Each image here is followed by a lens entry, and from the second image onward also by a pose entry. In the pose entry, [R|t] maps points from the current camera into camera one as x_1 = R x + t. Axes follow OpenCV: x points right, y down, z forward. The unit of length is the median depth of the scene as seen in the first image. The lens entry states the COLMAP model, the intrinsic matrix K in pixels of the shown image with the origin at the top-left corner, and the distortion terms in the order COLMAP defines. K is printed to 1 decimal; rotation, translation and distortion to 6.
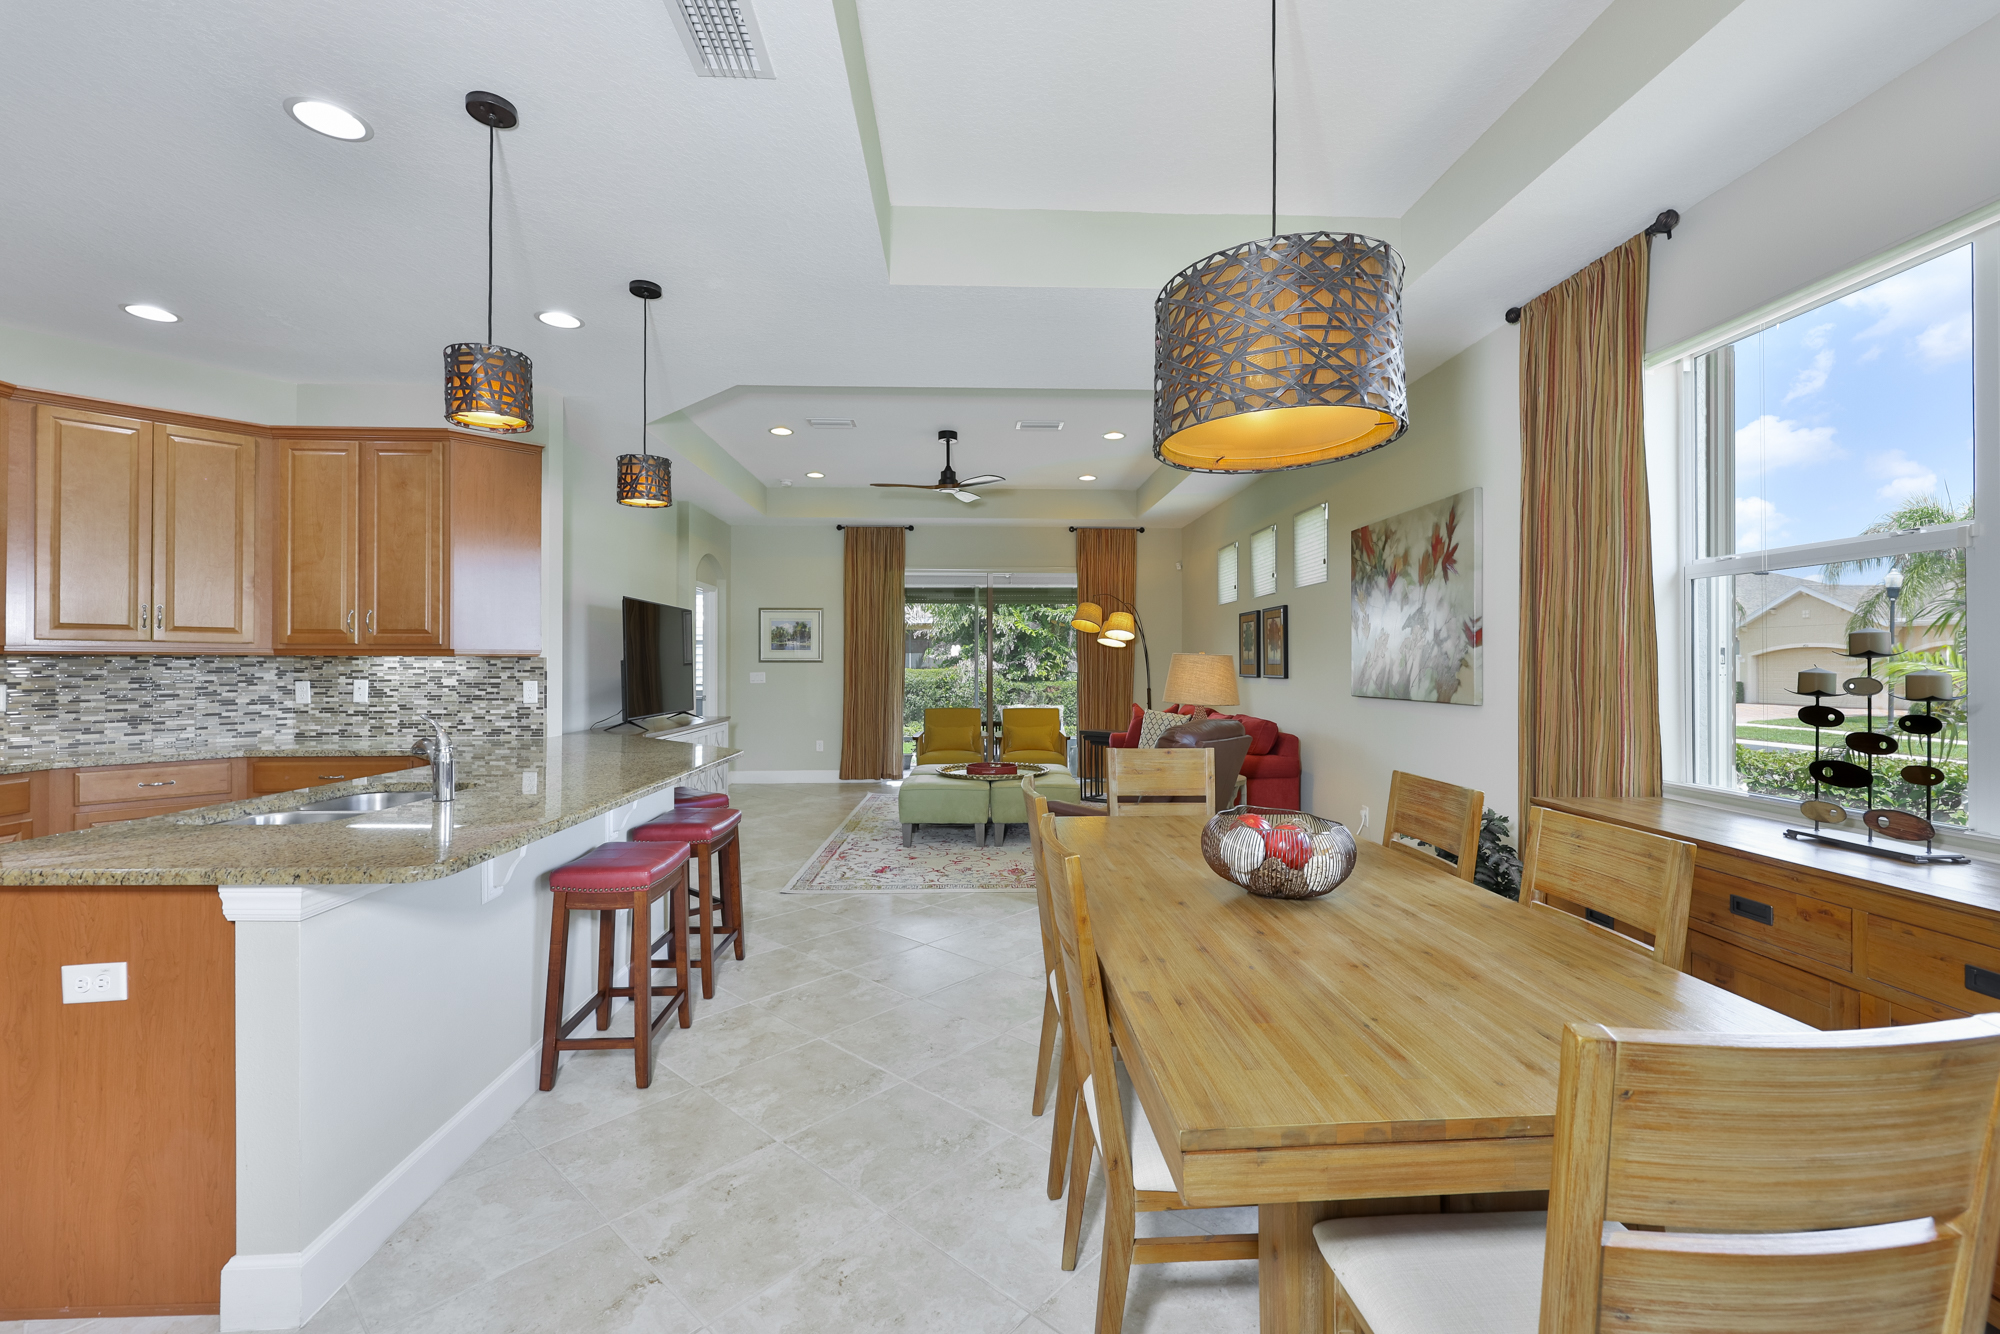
lens RADIAL K [[849.5, 0, 1004.6], [0, 849.5, 659.8], [0, 0, 1]] dist [-0.003462, 0.000255]
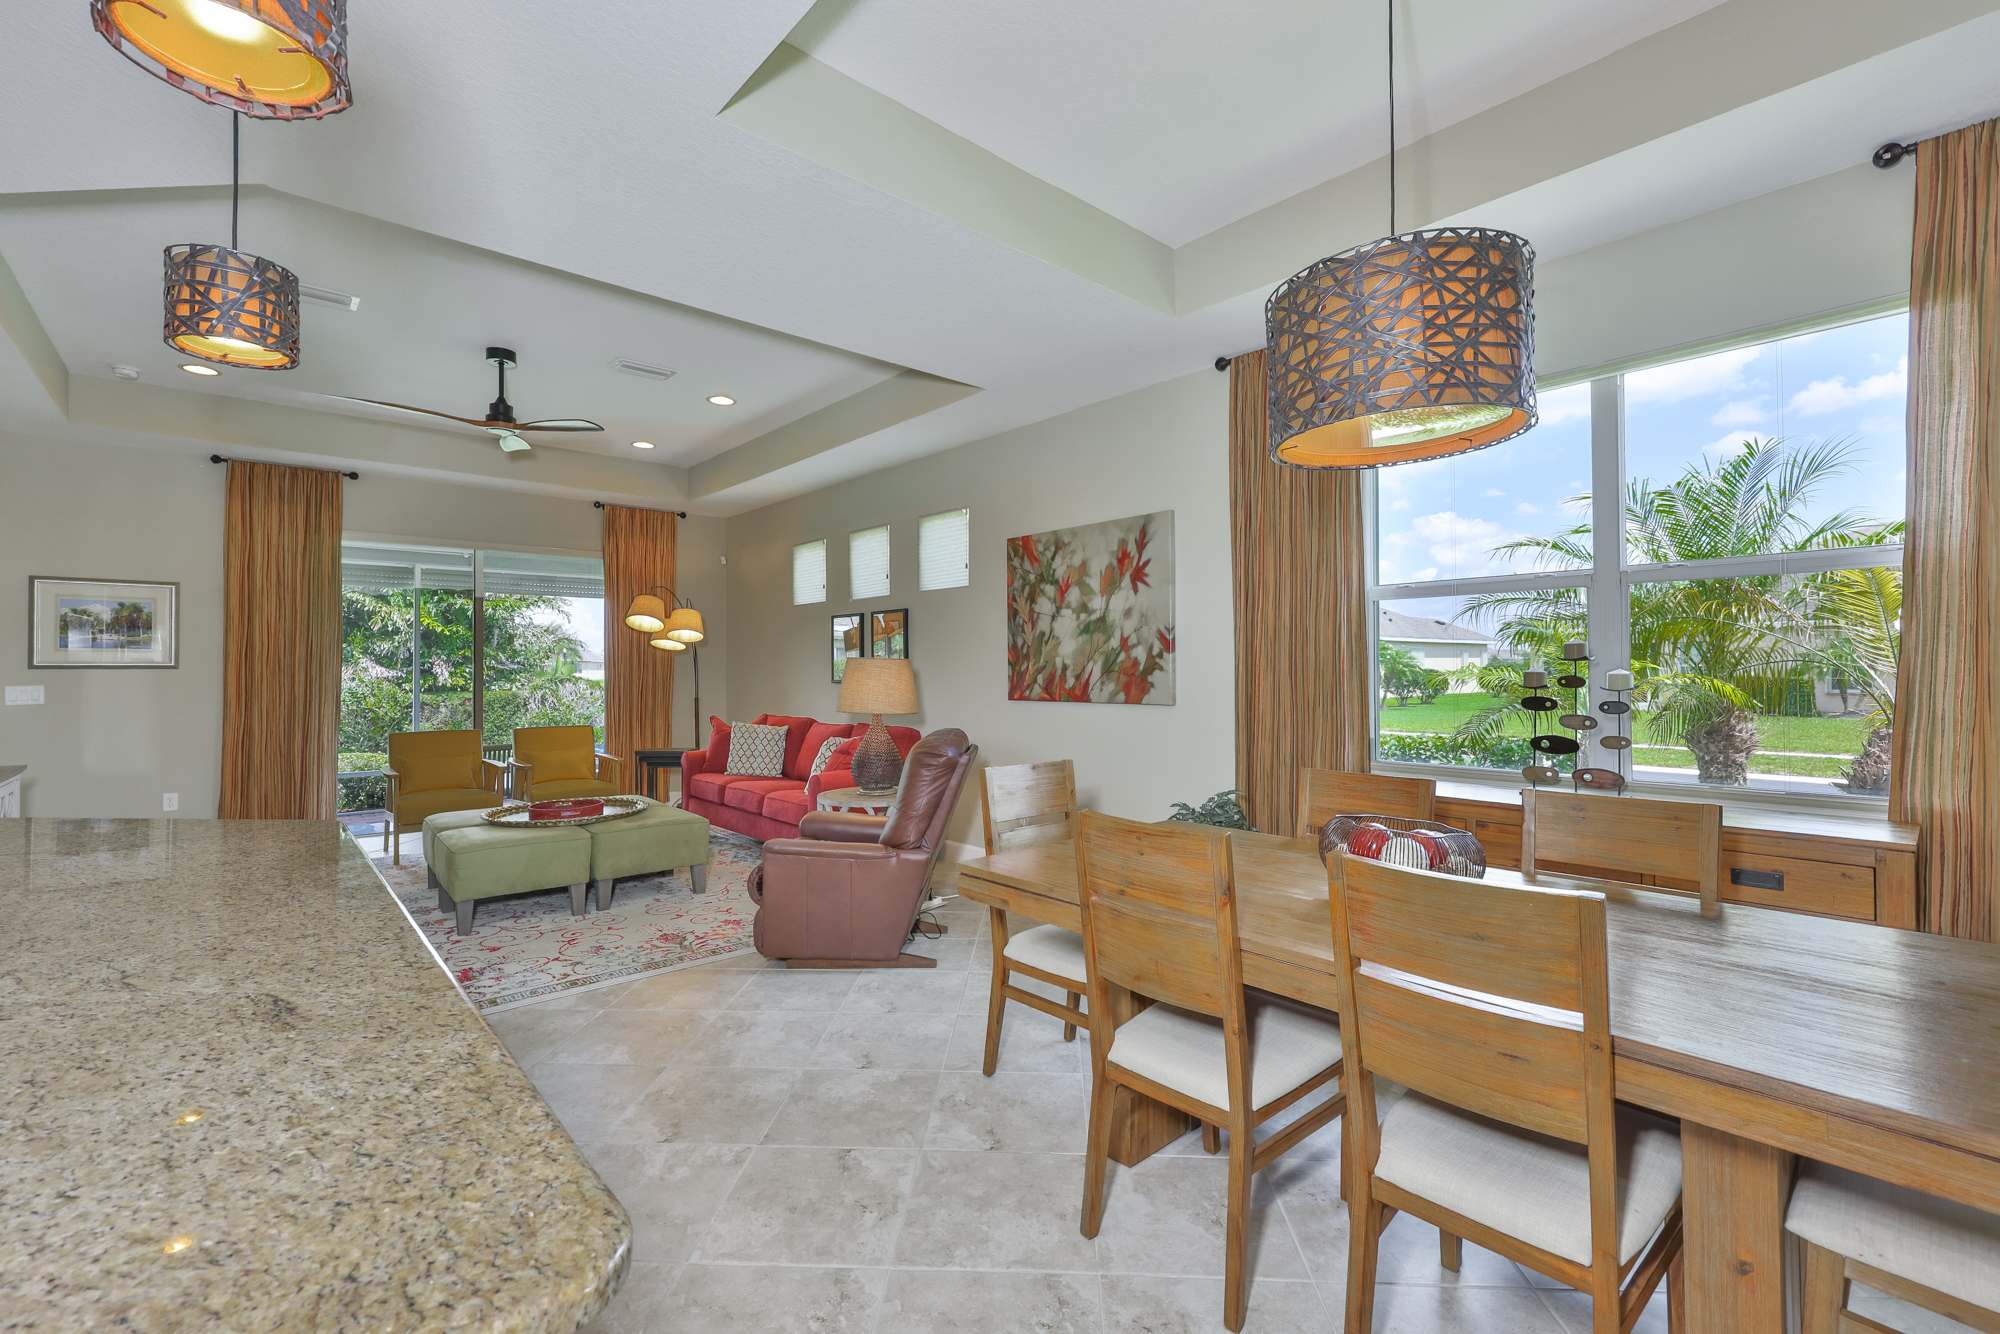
lens RADIAL K [[857.9, 0, 1002.5], [0, 857.9, 660.5], [0, 0, 1]] dist [-0.015929, -0.000016]
pose [[0.769065, 0.003952, 0.639158, -0.294980], [-0.000295, 0.999983, -0.005828, 0.001521], [-0.639170, 0.004293, 0.769053, 0.241481]]
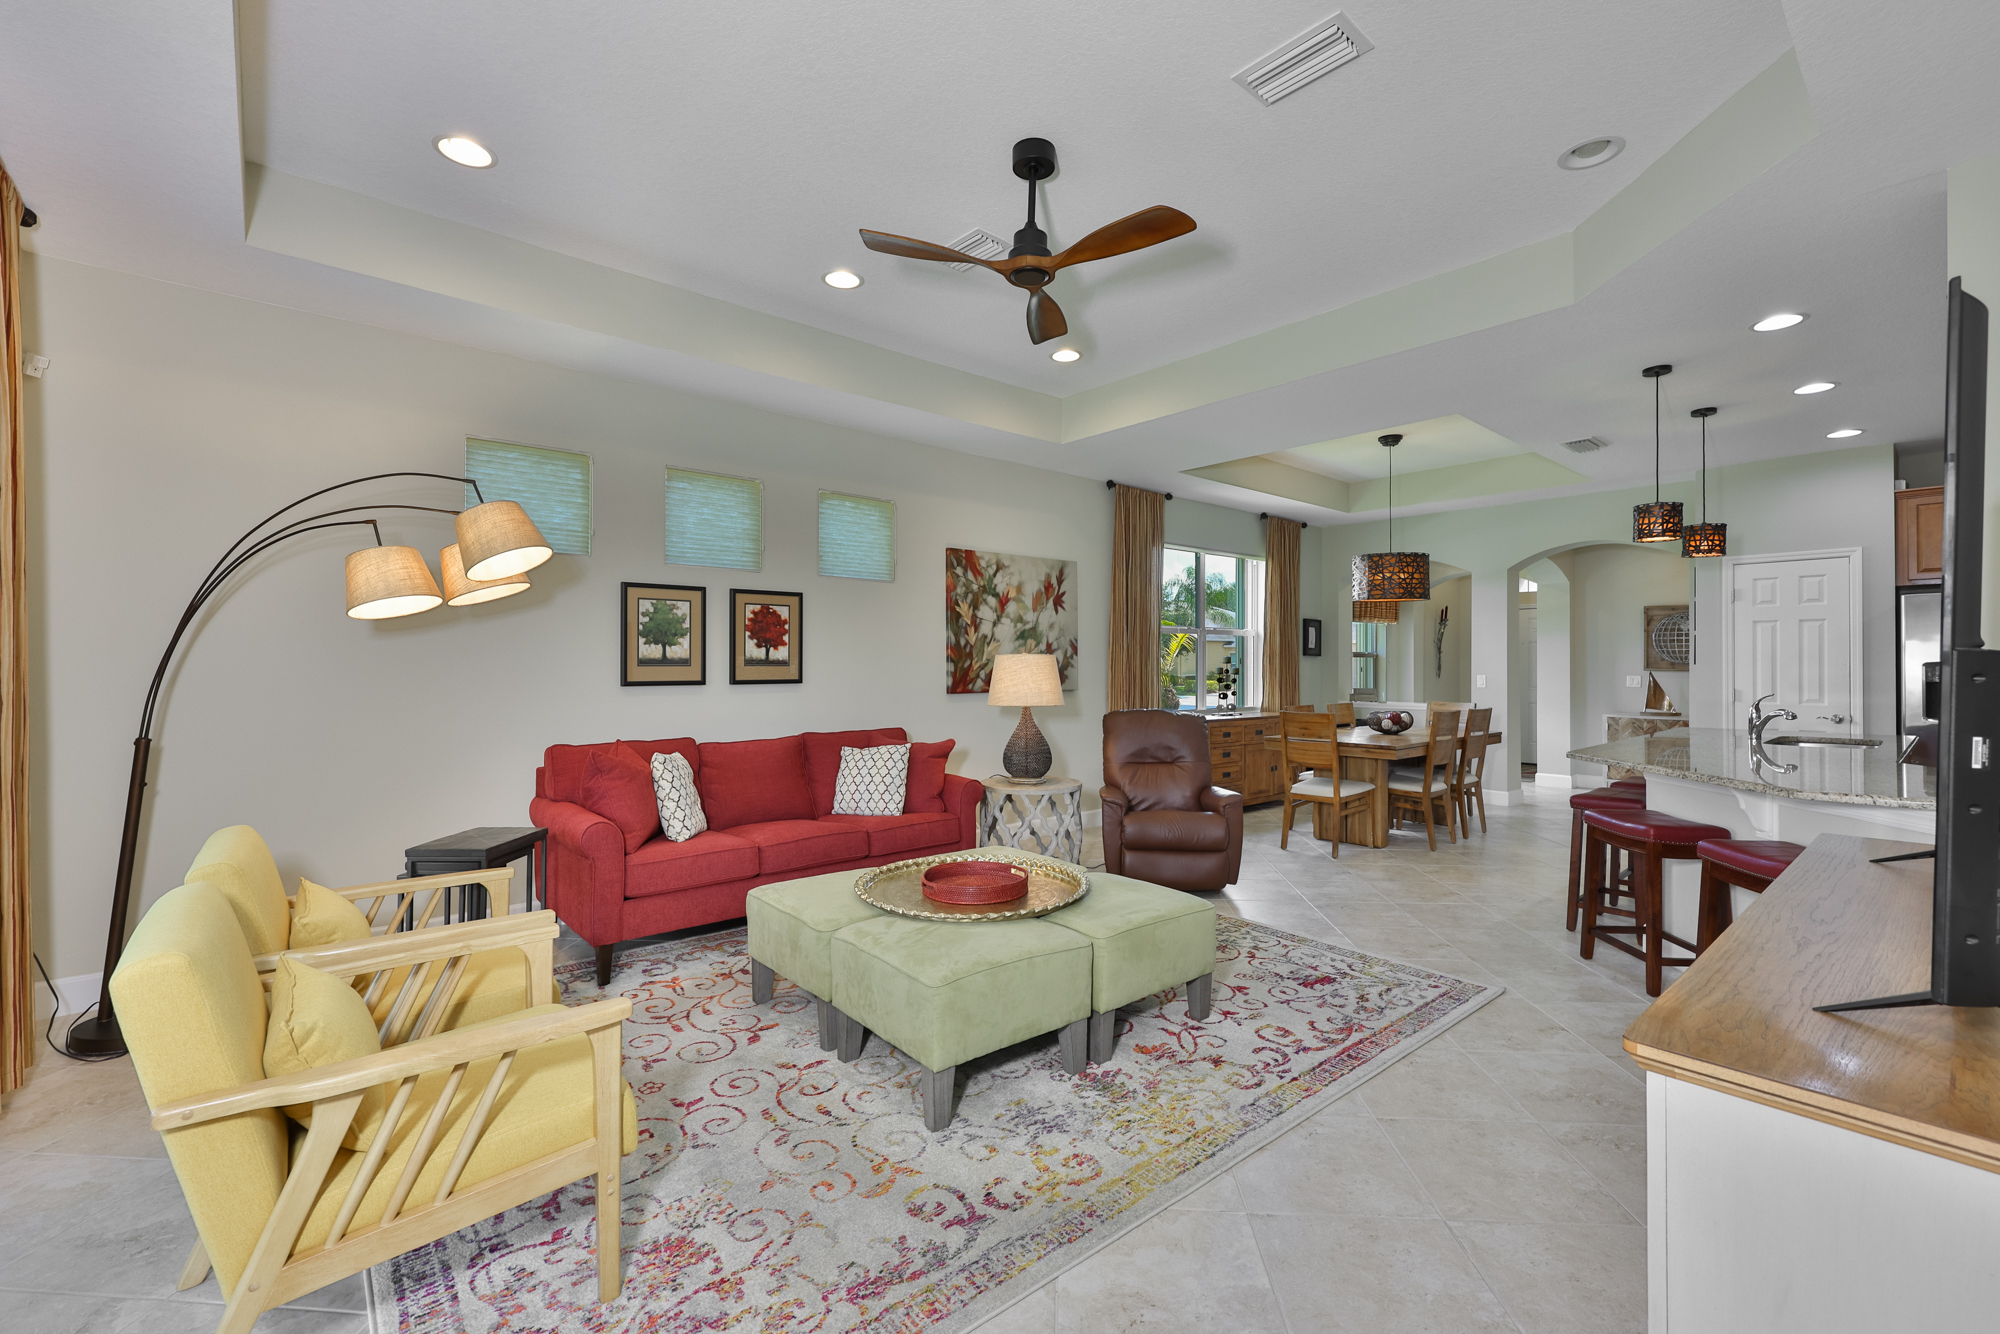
lens RADIAL K [[849.5, 0, 1004.6], [0, 849.5, 659.8], [0, 0, 1]] dist [-0.003462, 0.000255]
pose [[-0.623037, 0.004152, 0.782182, -0.599966], [-0.005614, 0.999936, -0.009779, 0.009665], [-0.782172, -0.010484, -0.622974, 1.898283]]
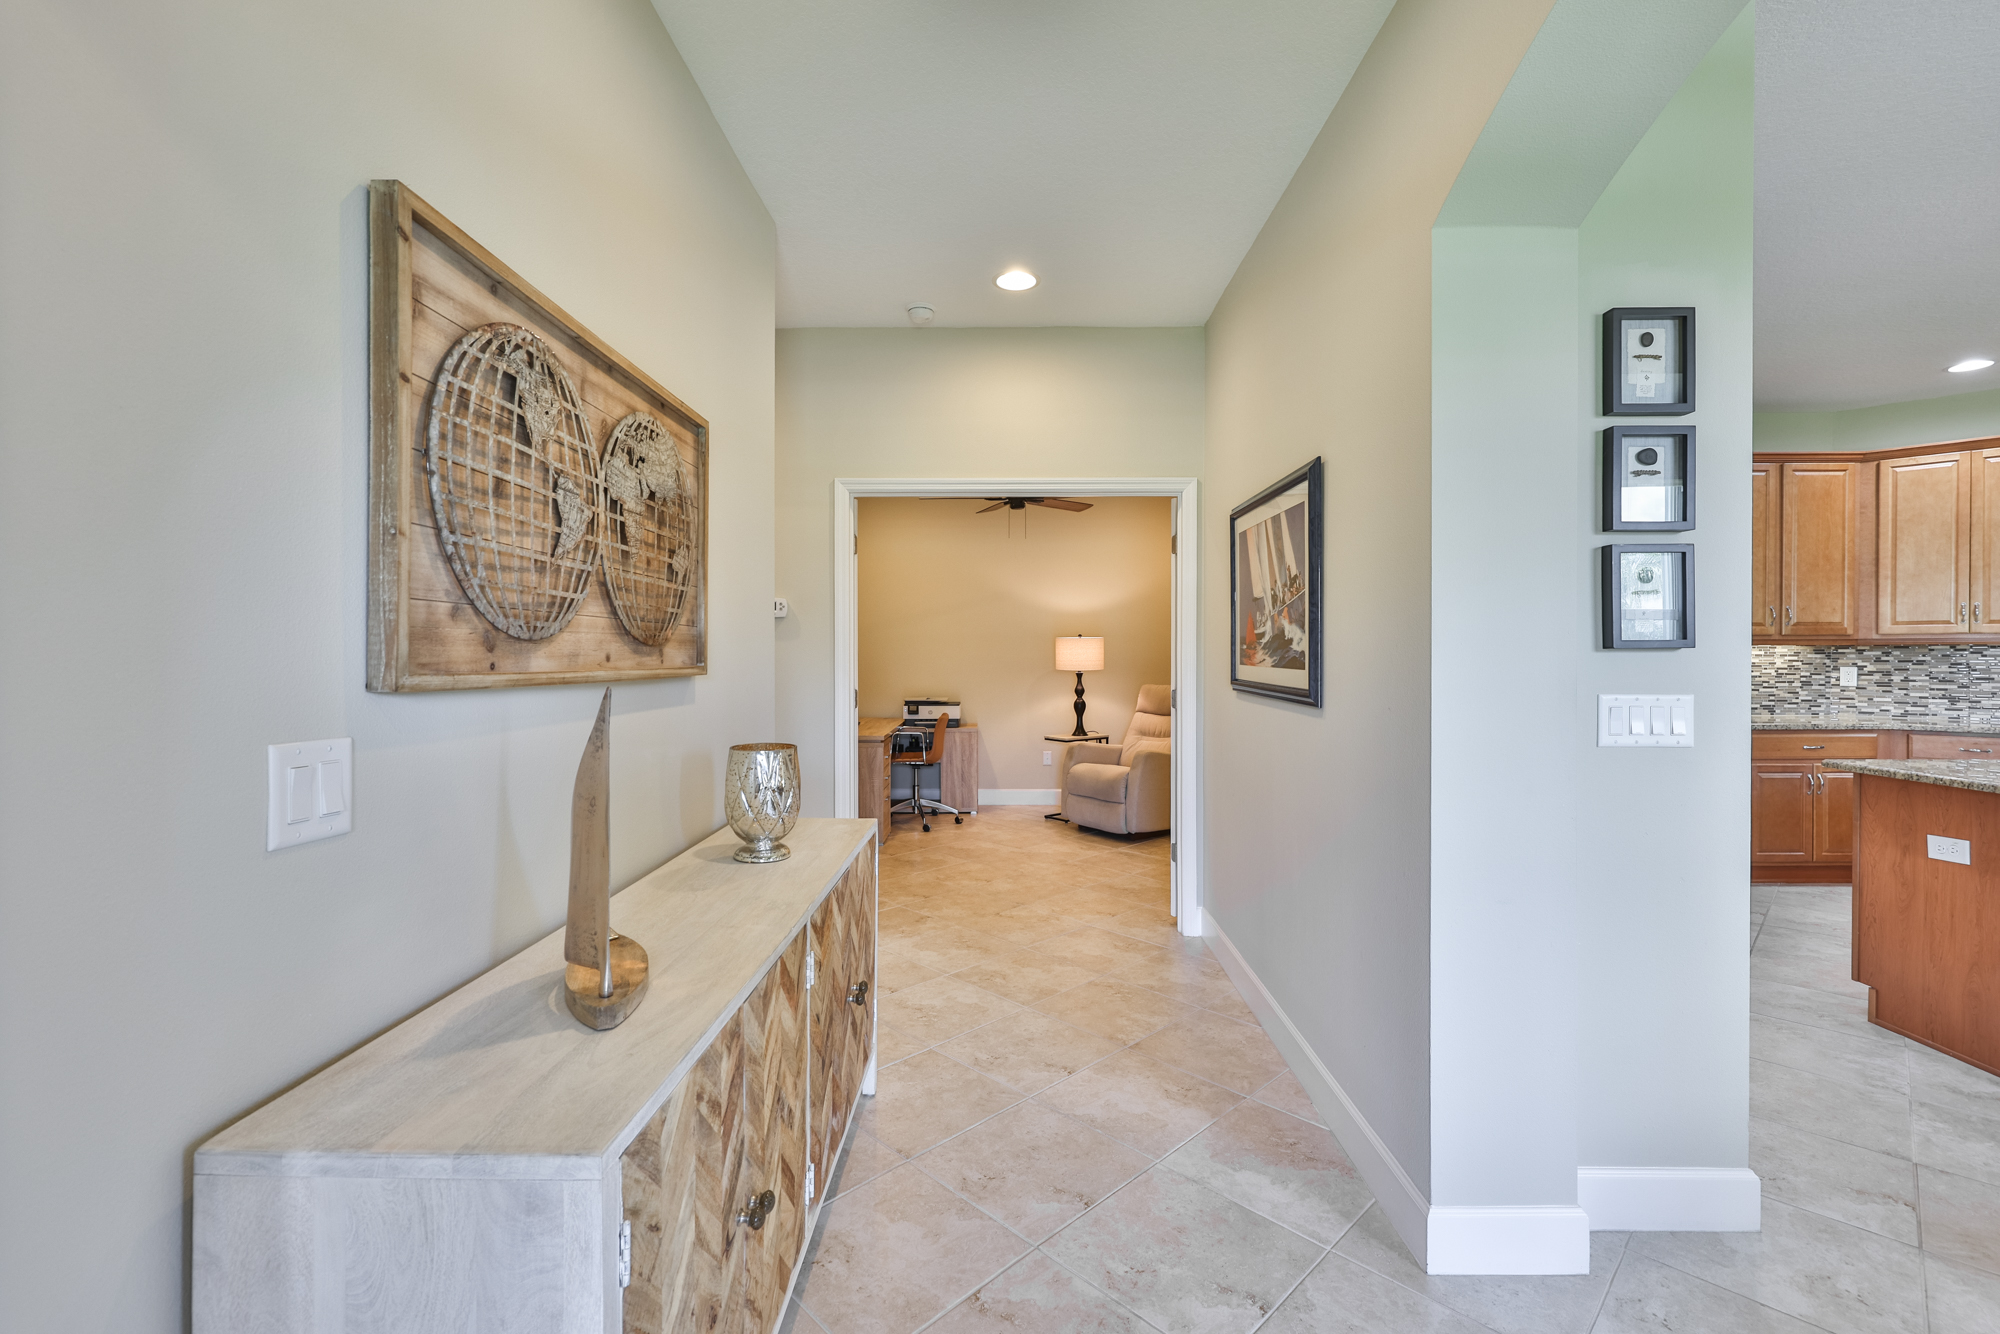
lens RADIAL K [[862.7, 0, 1006.1], [0, 862.7, 660.0], [0, 0, 1]] dist [-0.002142, 0.001101]
pose [[-0.047507, 0.007854, -0.998840, 0.243238], [0.007559, 0.999943, 0.007503, -0.002409], [0.998842, -0.007194, -0.047563, -0.267529]]
